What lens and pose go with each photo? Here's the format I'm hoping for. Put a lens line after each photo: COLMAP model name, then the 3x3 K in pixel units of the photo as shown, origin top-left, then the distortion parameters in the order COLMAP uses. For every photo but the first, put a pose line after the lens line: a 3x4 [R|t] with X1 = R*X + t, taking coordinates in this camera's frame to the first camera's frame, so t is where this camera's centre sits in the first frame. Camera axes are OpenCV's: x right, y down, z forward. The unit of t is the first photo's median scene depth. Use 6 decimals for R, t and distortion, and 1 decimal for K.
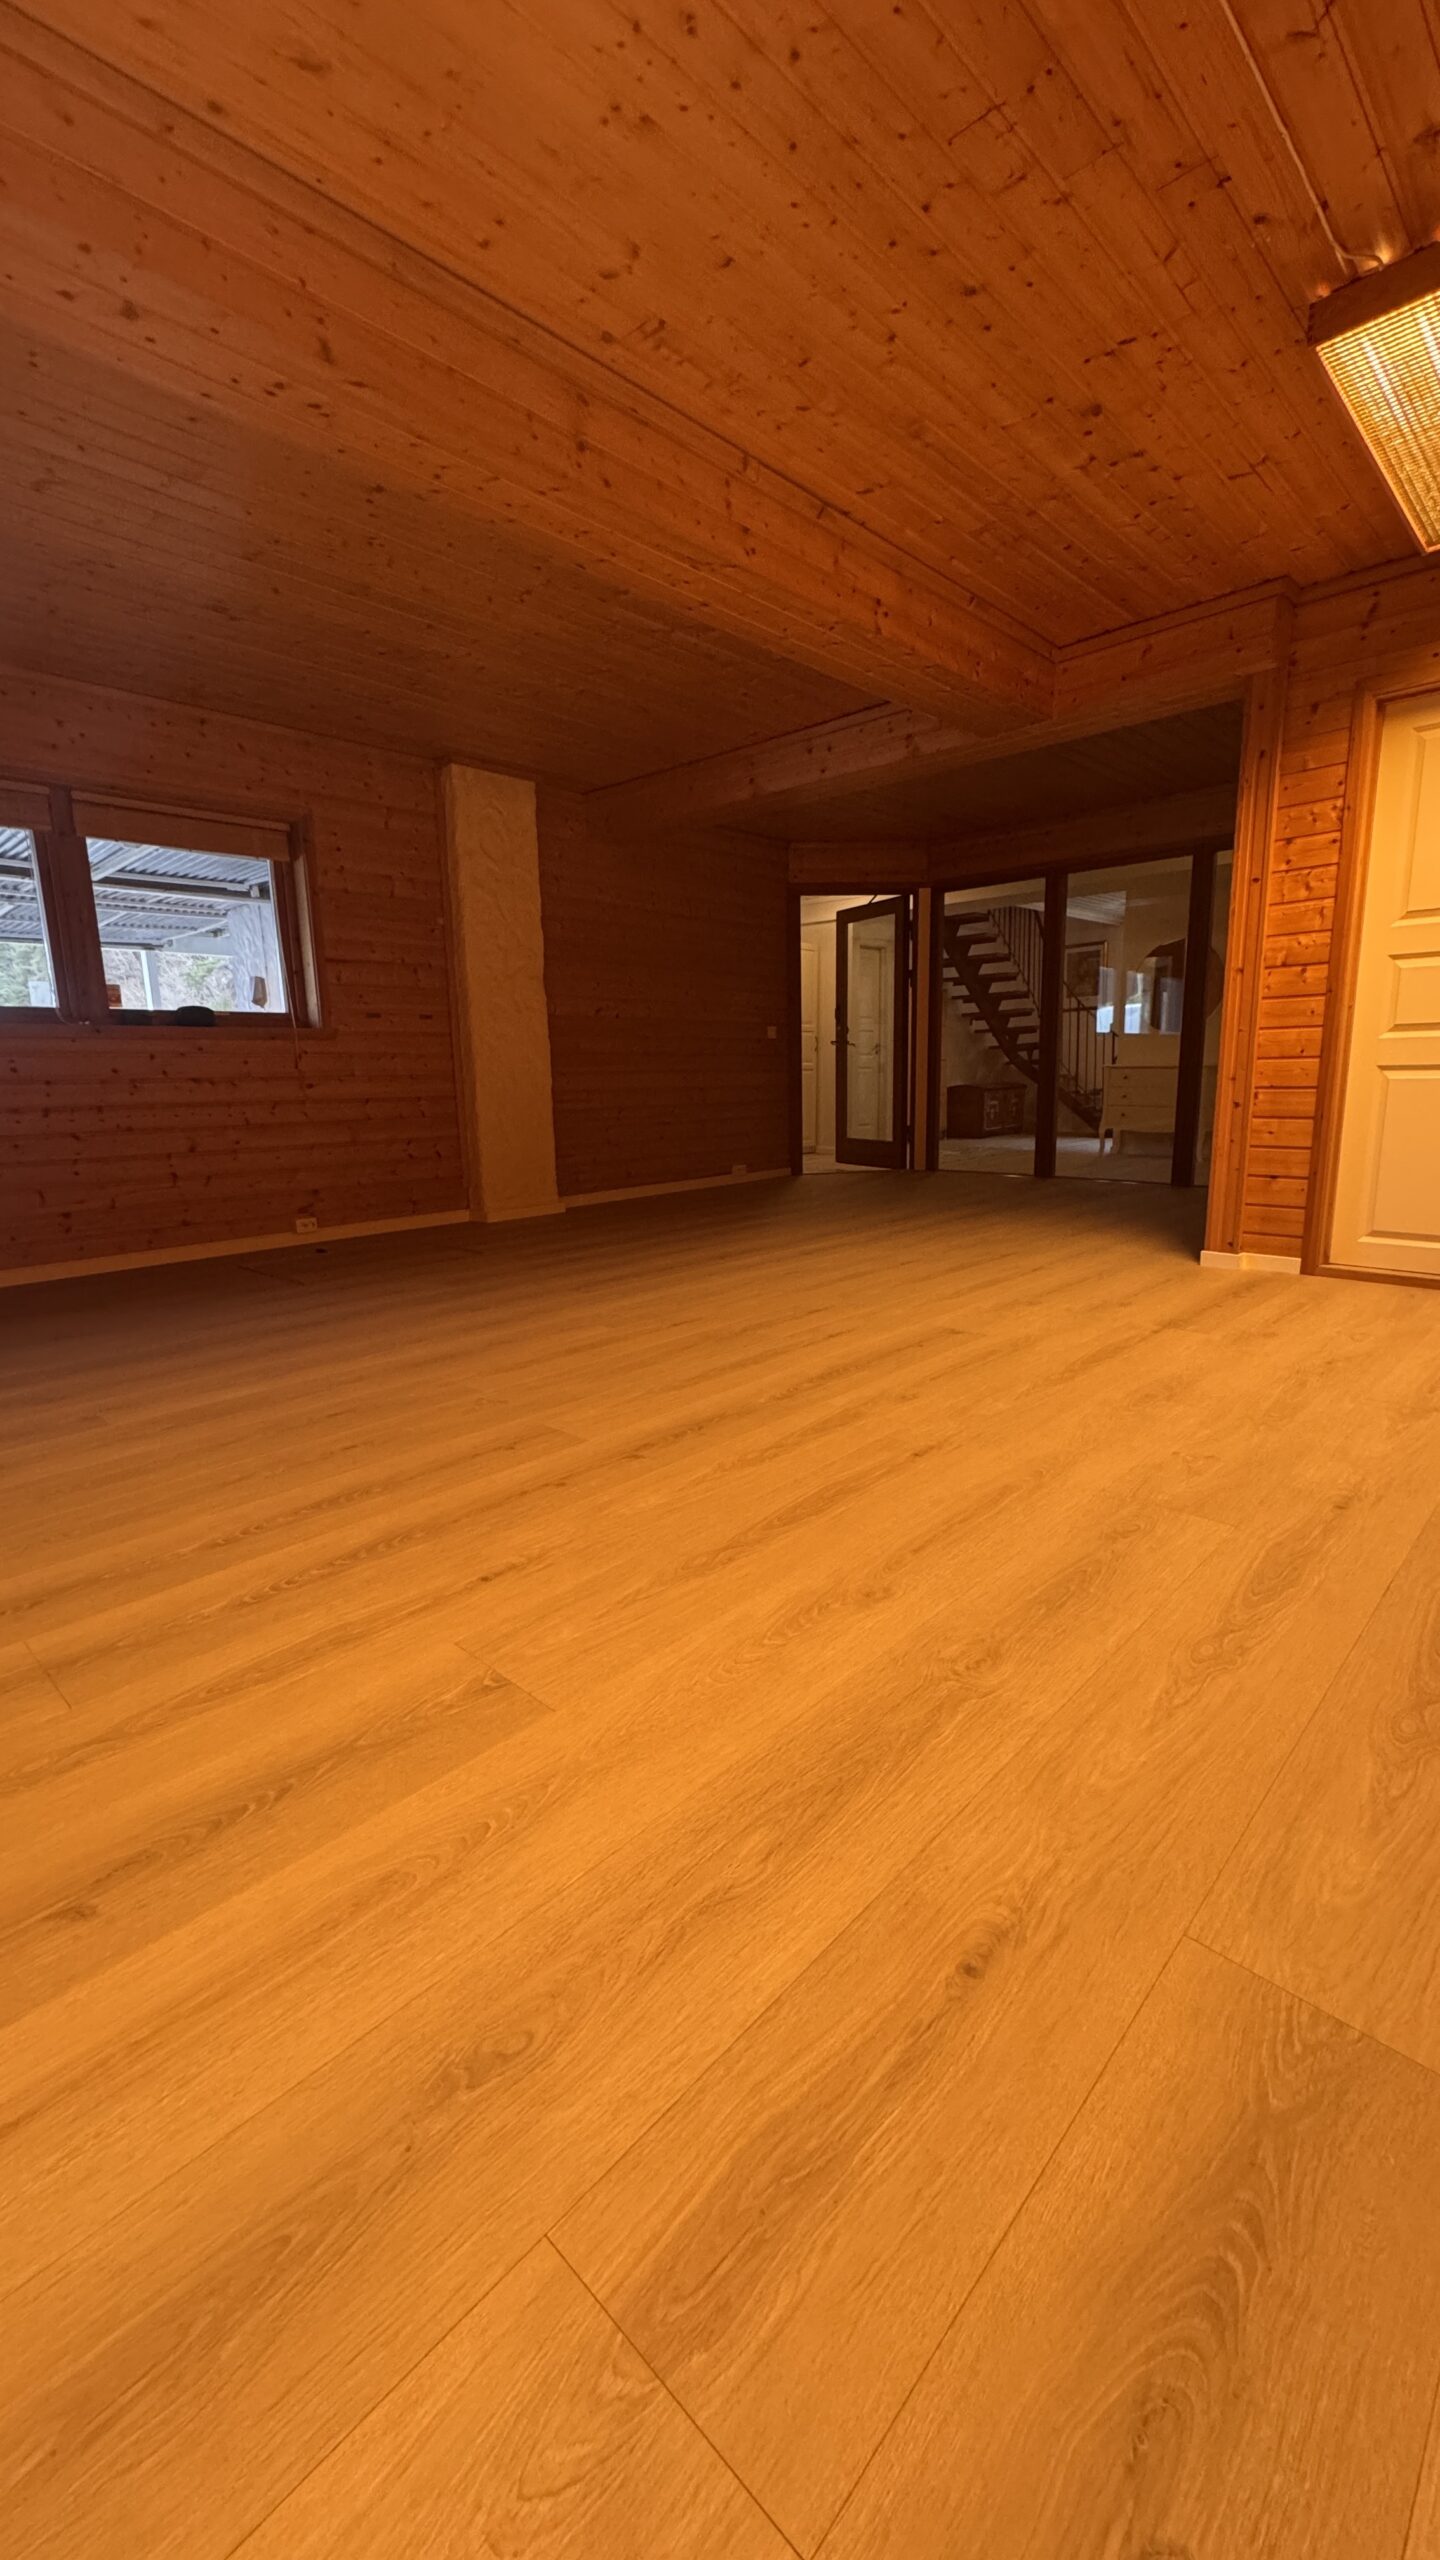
lens RADIAL K [[1024.0, 0, 720.0], [0, 1024.0, 1280.0], [0, 0, 1]] dist [-0.000328, 0.000022]
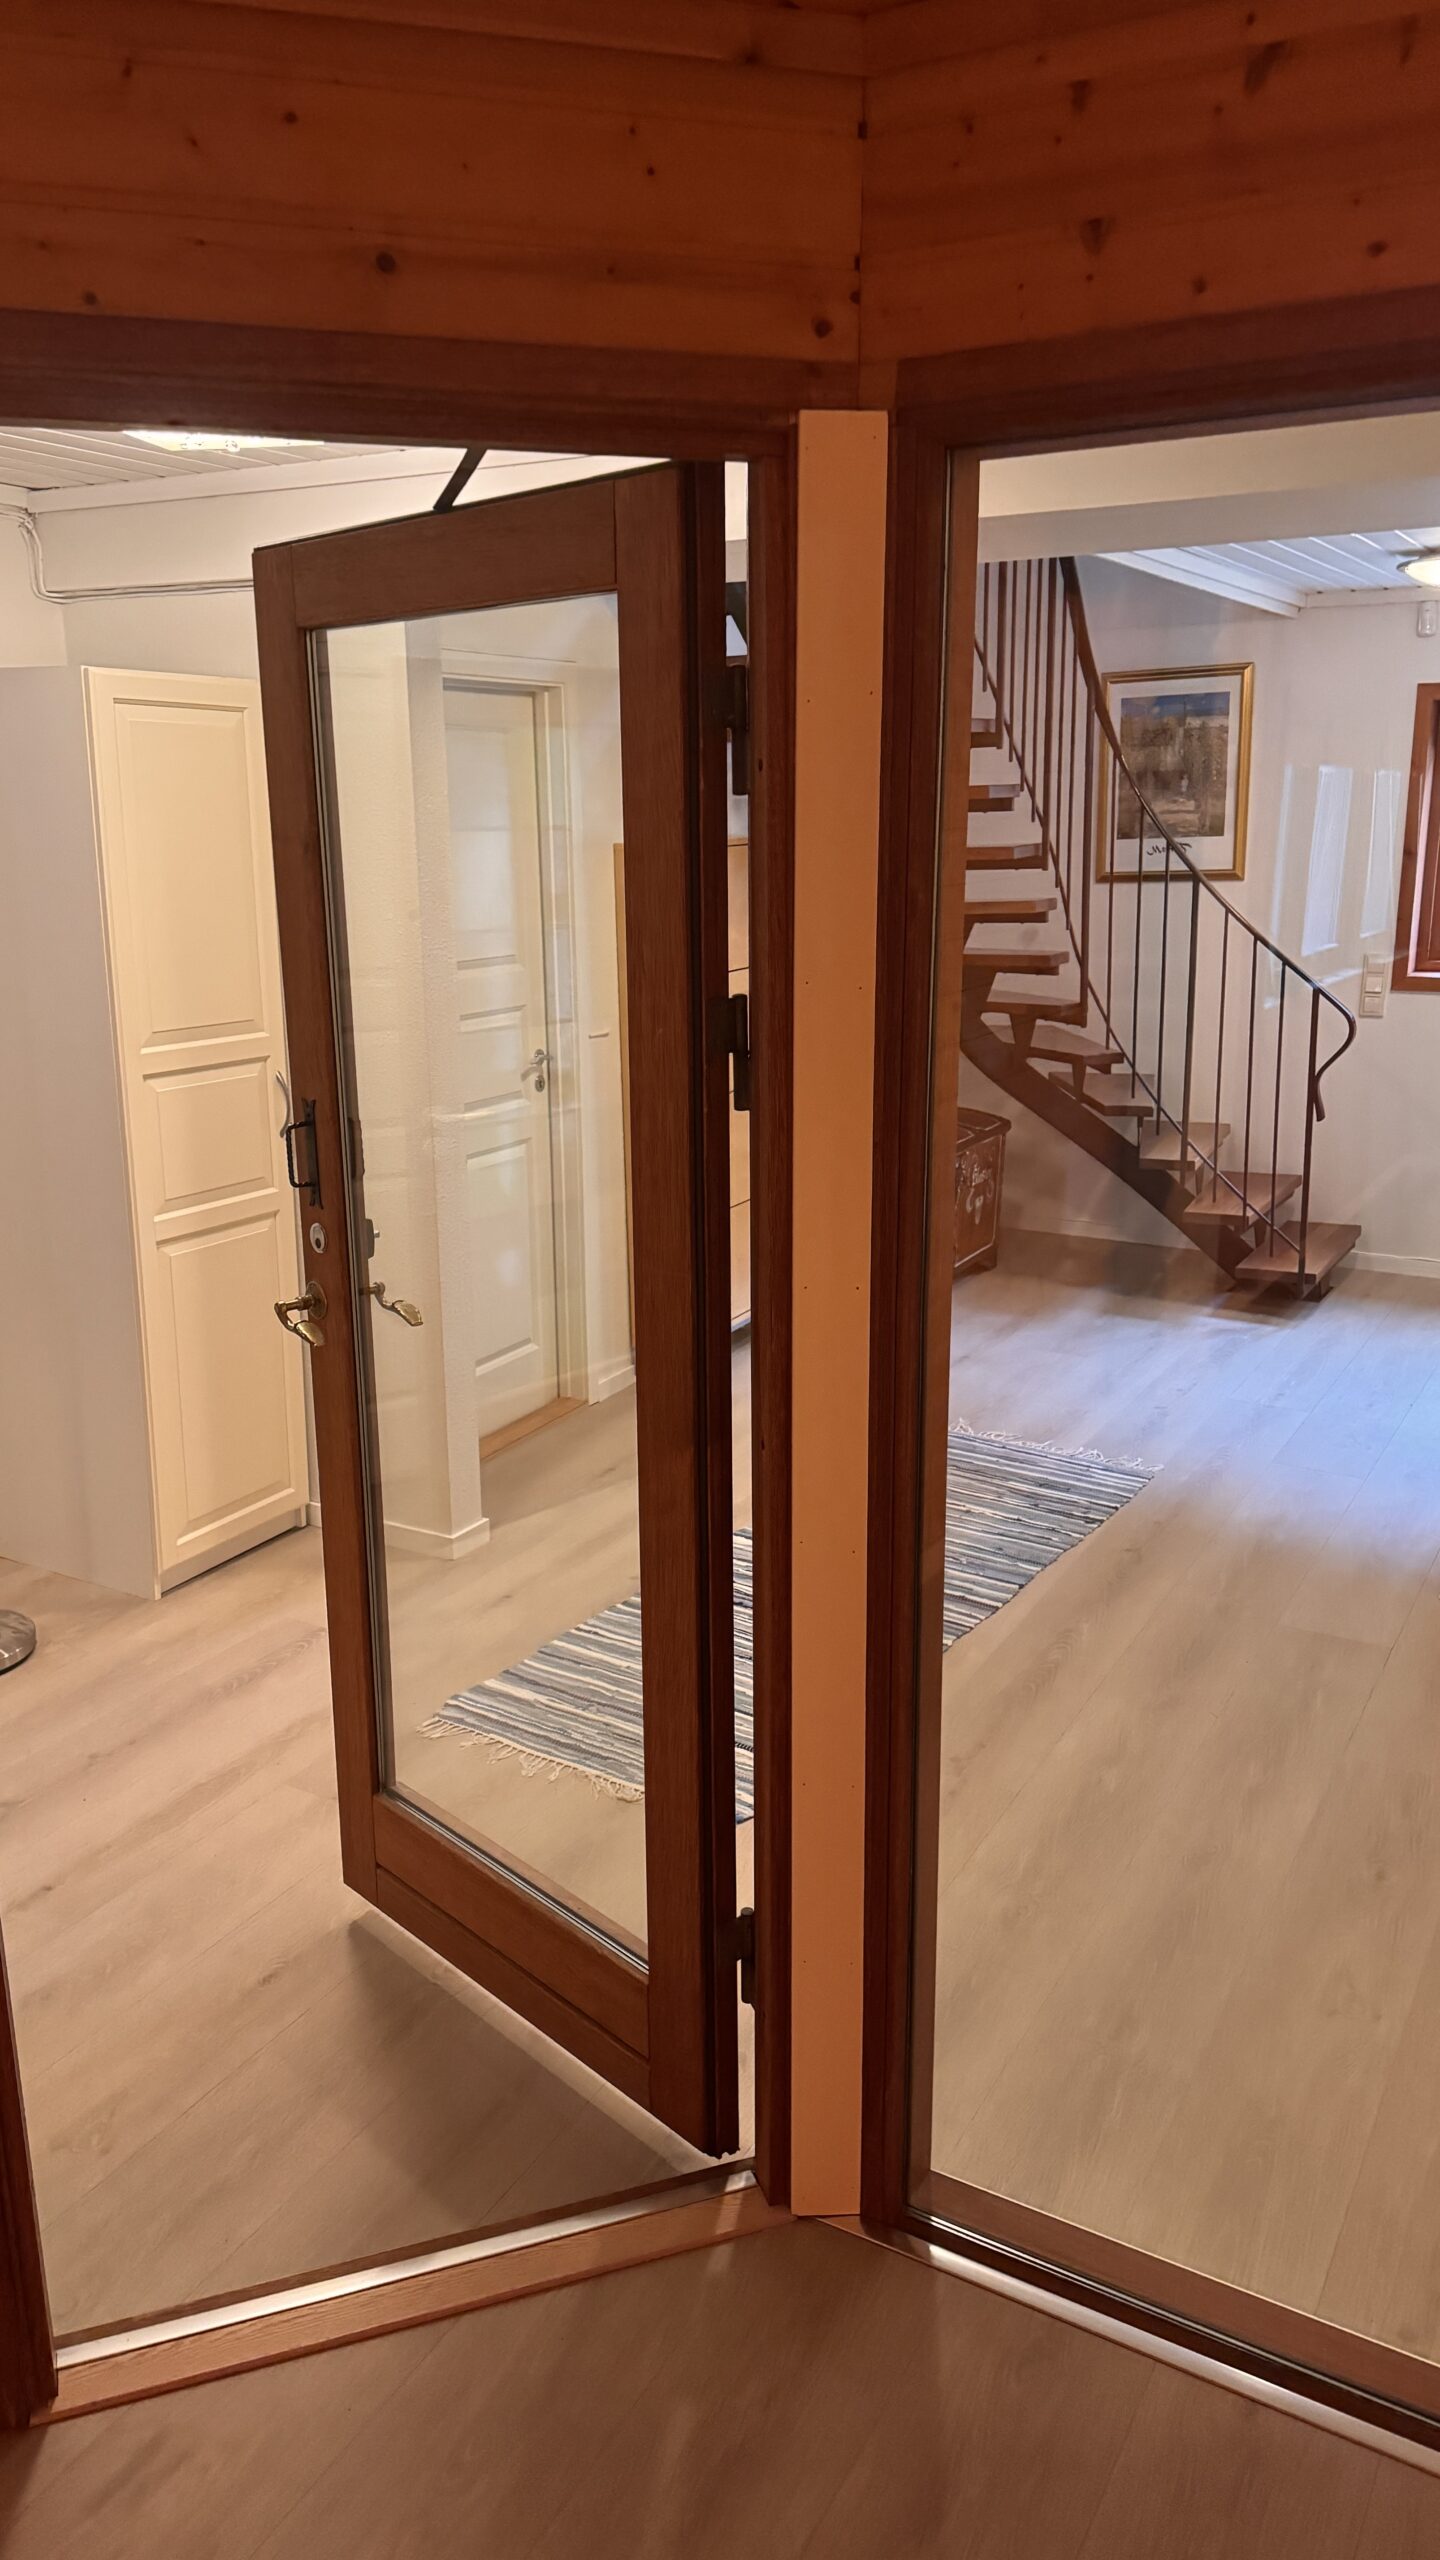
lens RADIAL K [[1774.1, 0, 720.0], [0, 1774.1, 1280.0], [0, 0, 1]] dist [0.003723, 0.000087]
pose [[0.970317, -0.047977, 0.237029, 0.116748], [0.035109, 0.997686, 0.058215, -0.265715], [-0.239274, -0.048165, 0.969757, 0.724303]]
